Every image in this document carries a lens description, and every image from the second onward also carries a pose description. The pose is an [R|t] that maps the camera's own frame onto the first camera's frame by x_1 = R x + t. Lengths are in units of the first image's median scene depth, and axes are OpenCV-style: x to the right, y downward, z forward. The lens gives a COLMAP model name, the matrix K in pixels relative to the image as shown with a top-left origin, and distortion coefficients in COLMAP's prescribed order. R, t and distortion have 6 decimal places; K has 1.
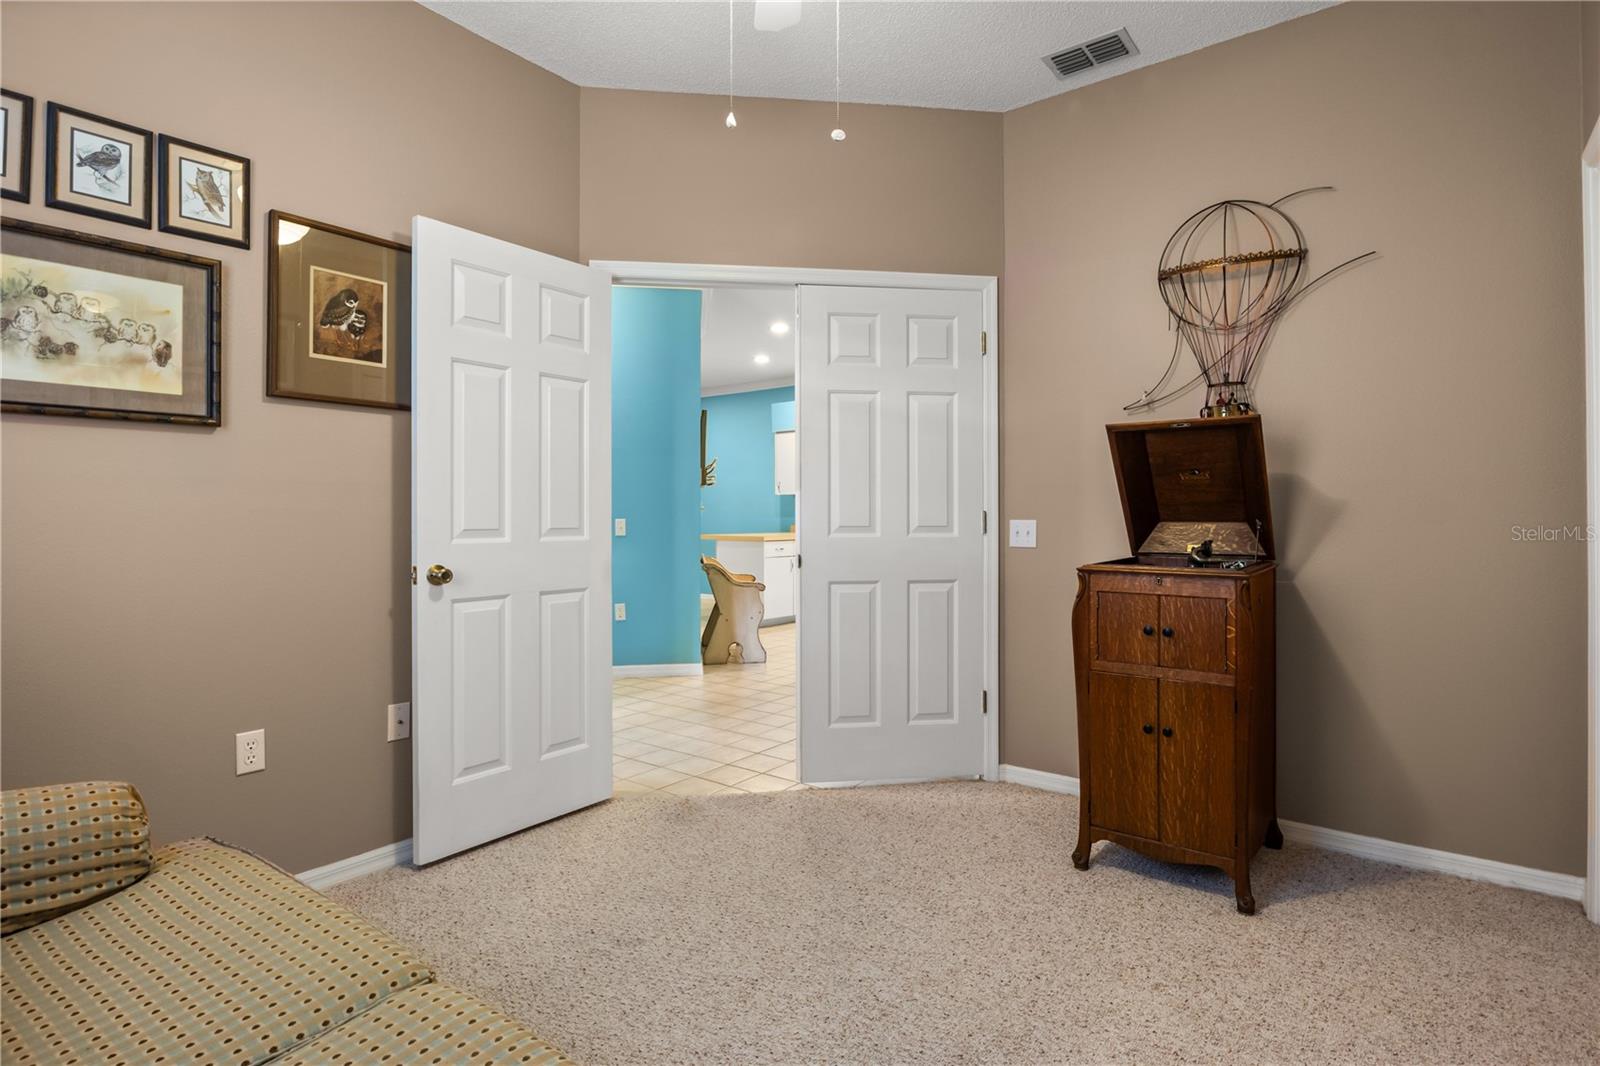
lens RADIAL K [[802.0, 0, 808.9], [0, 802.0, 523.9], [0, 0, 1]] dist [-0.015834, -0.001785]
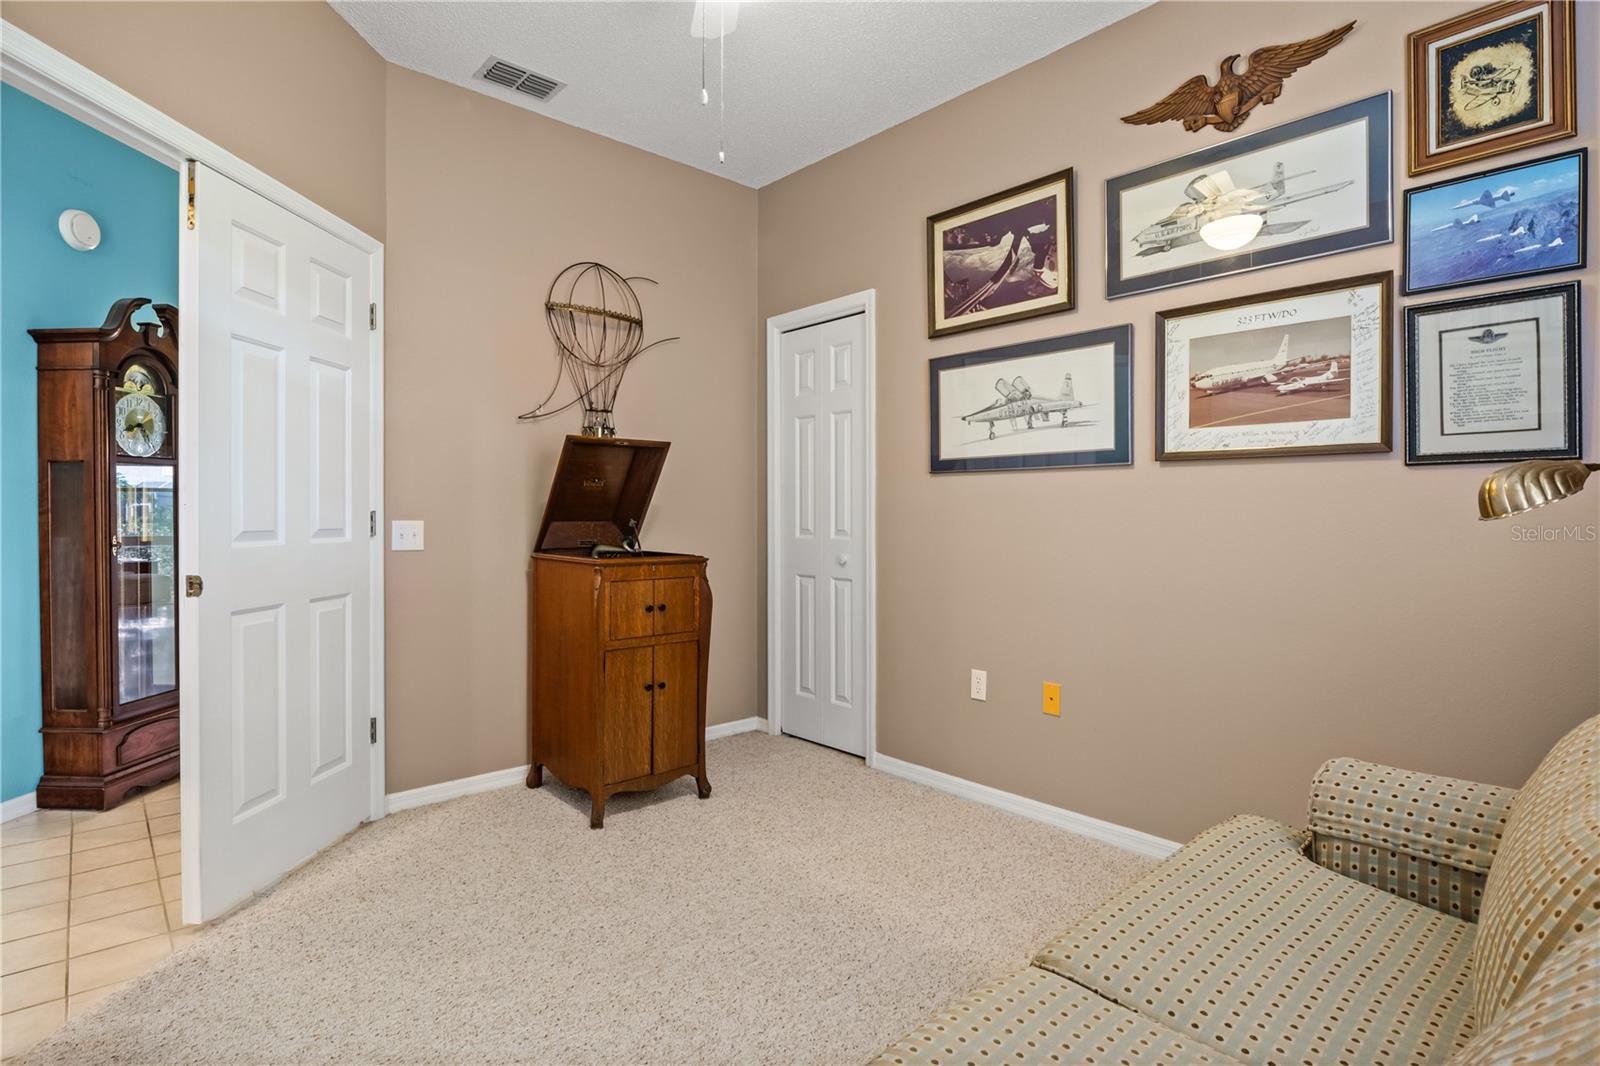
lens RADIAL K [[802.0, 0, 806.7], [0, 802.0, 523.0], [0, 0, 1]] dist [-0.015834, -0.001785]
pose [[0.166577, -0.013796, 0.985932, -0.652724], [0.005352, 0.999900, 0.013087, -0.013340], [-0.986014, 0.003097, 0.166634, 0.464005]]
